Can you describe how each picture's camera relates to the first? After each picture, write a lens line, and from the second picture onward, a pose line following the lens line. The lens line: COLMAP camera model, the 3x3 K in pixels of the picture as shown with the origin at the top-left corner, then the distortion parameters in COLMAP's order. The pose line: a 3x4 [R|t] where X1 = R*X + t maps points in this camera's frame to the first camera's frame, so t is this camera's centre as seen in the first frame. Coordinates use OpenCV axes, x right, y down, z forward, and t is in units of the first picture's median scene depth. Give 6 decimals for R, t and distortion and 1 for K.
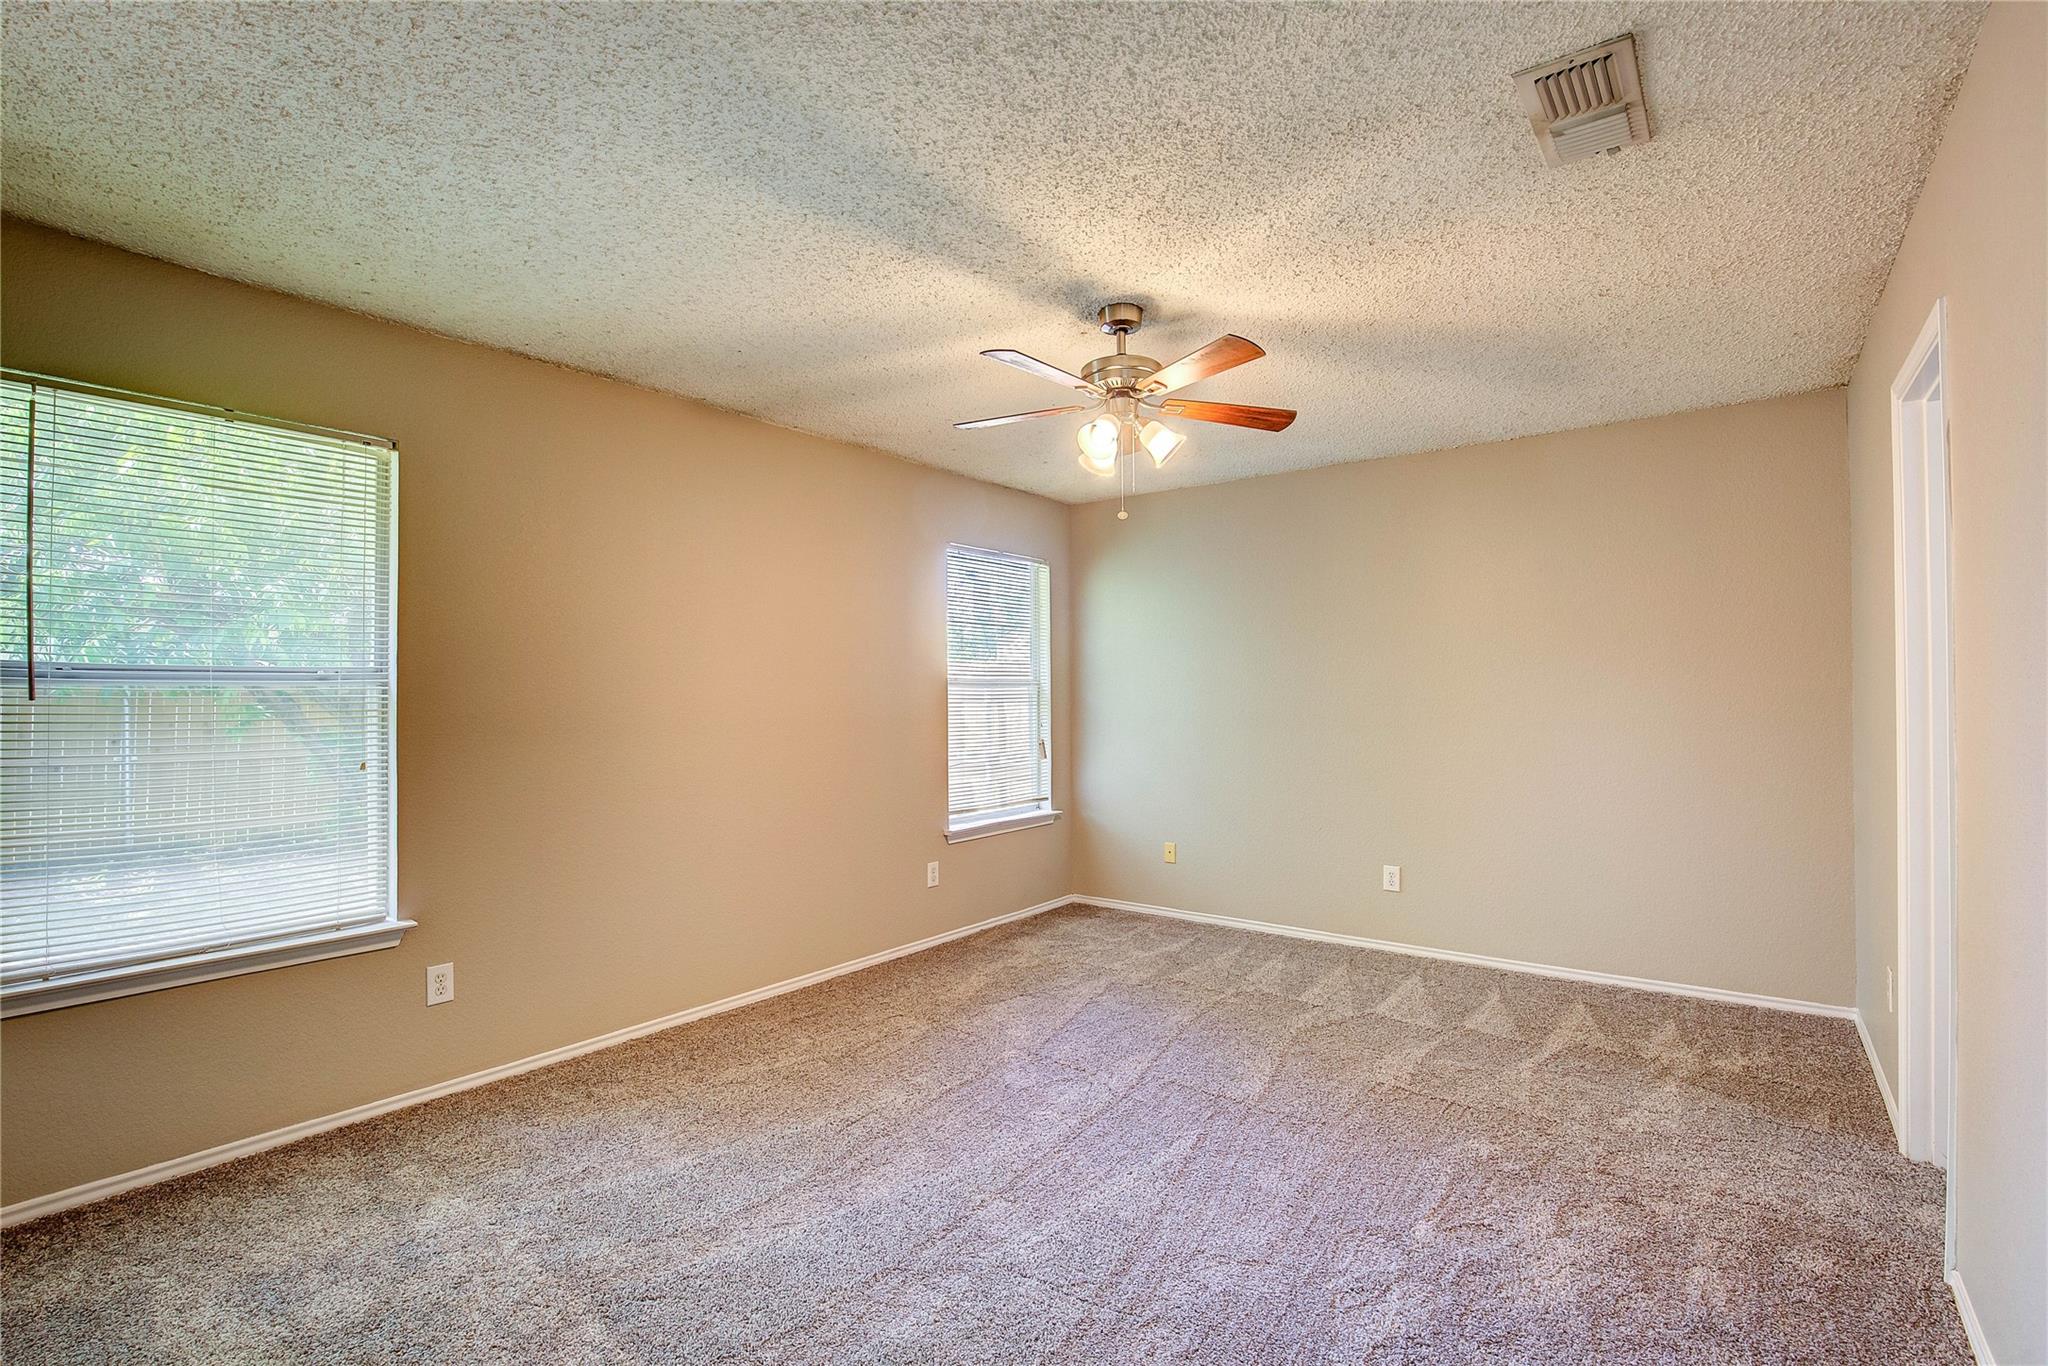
lens RADIAL K [[942.7, 0, 1024.0], [0, 942.7, 683.0], [0, 0, 1]] dist [-0.035680, 0.007028]
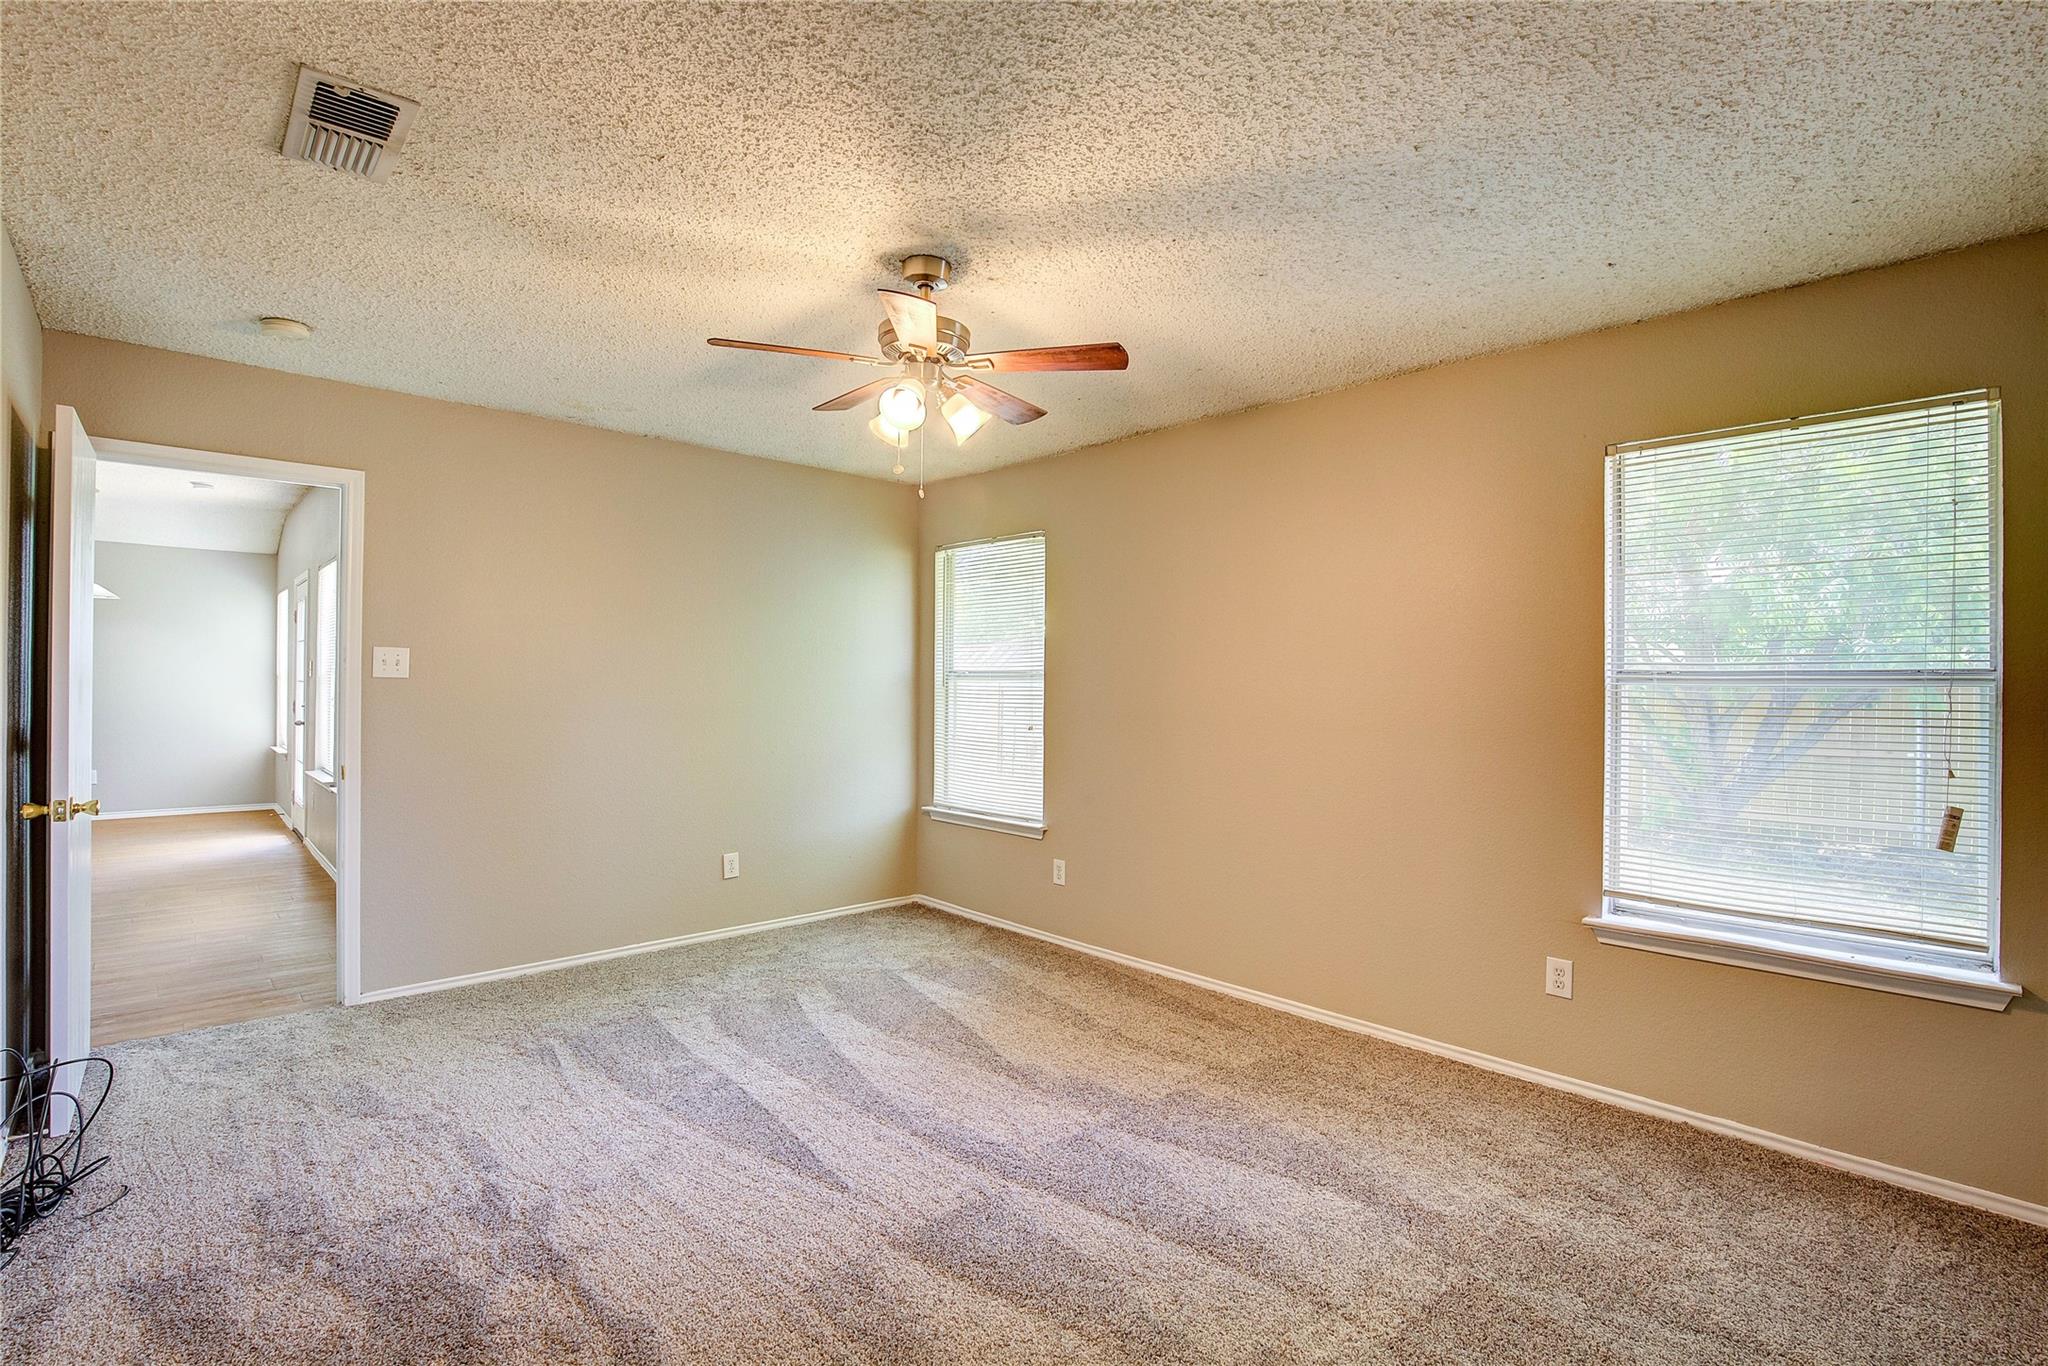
lens RADIAL K [[926.5, 0, 1024.0], [0, 926.5, 683.0], [0, 0, 1]] dist [-0.027341, 0.000336]
pose [[-0.153791, -0.001053, -0.988103, 1.169557], [-0.003901, 0.999992, -0.000458, 0.011739], [0.988096, 0.003784, -0.153794, 1.512065]]
